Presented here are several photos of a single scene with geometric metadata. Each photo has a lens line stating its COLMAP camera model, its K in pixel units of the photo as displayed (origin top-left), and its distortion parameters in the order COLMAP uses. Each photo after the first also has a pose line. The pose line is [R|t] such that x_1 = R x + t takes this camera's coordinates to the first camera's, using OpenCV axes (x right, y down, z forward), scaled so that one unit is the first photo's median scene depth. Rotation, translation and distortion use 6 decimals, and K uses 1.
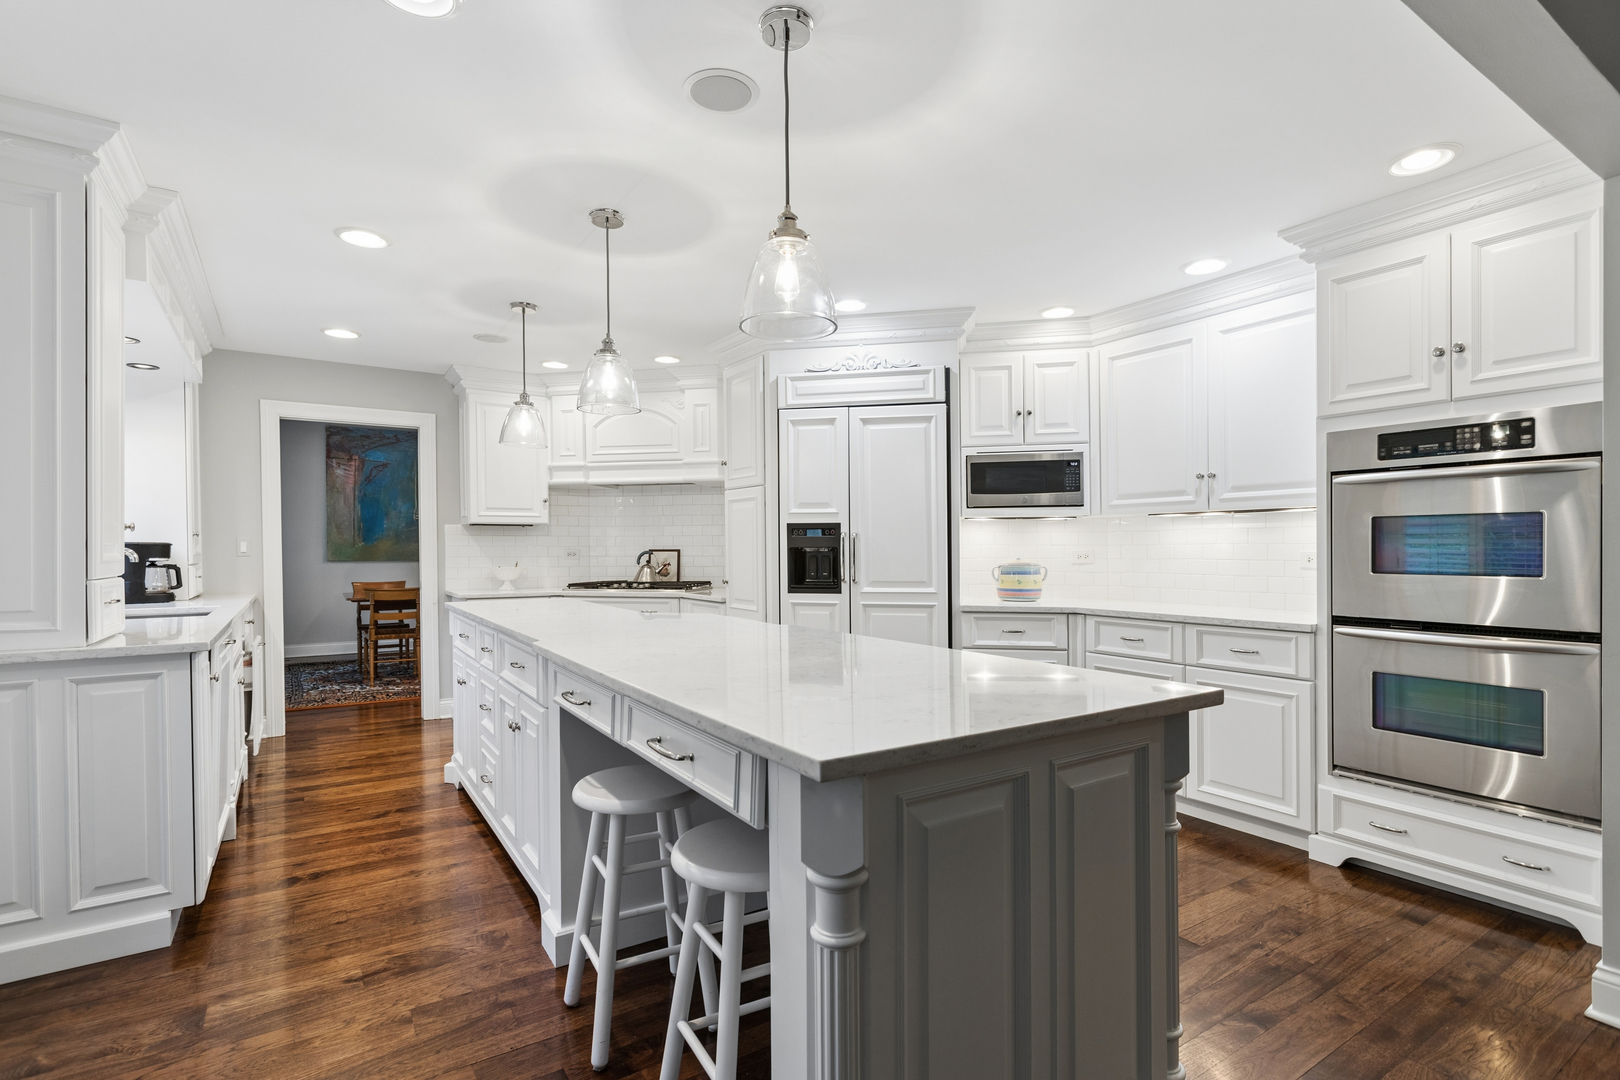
lens RADIAL K [[779.5, 0, 811.4], [0, 779.5, 547.2], [0, 0, 1]] dist [0.005975, 0.001350]
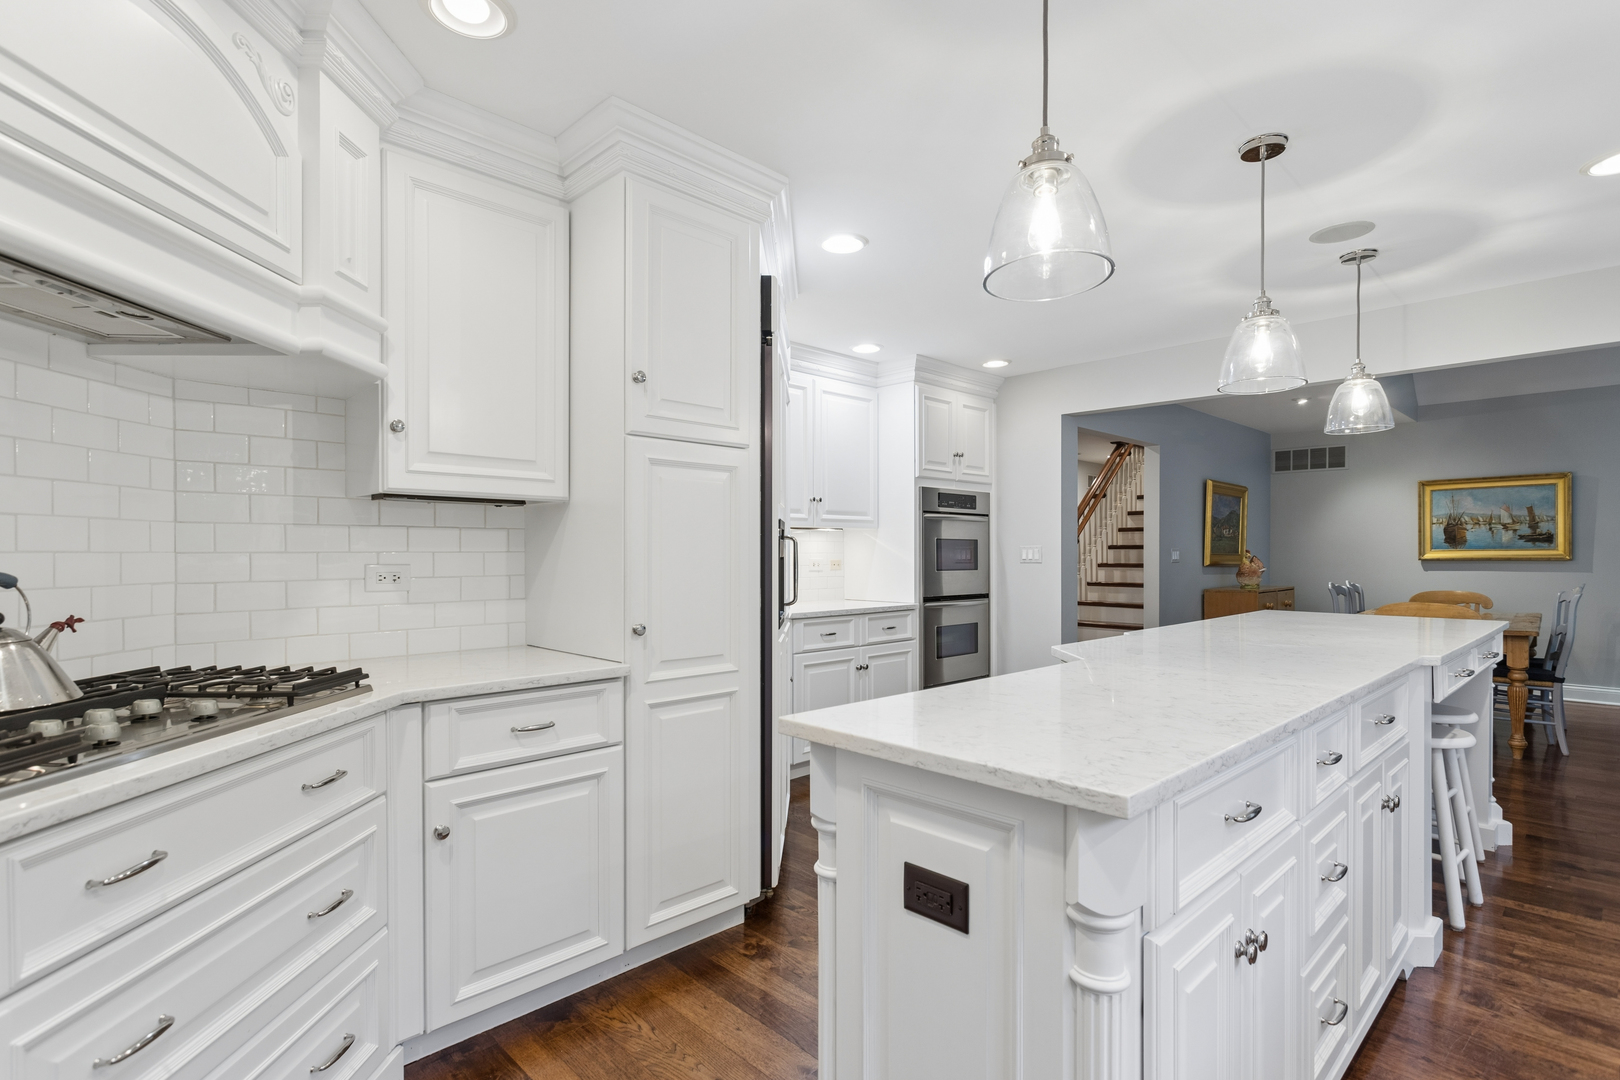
lens RADIAL K [[779.5, 0, 811.1], [0, 779.5, 546.1], [0, 0, 1]] dist [0.005975, 0.001350]
pose [[-0.182993, 0.007411, 0.983086, -1.000216], [-0.000385, 0.999971, -0.007610, -0.008828], [-0.983114, -0.001771, -0.182985, 1.661253]]
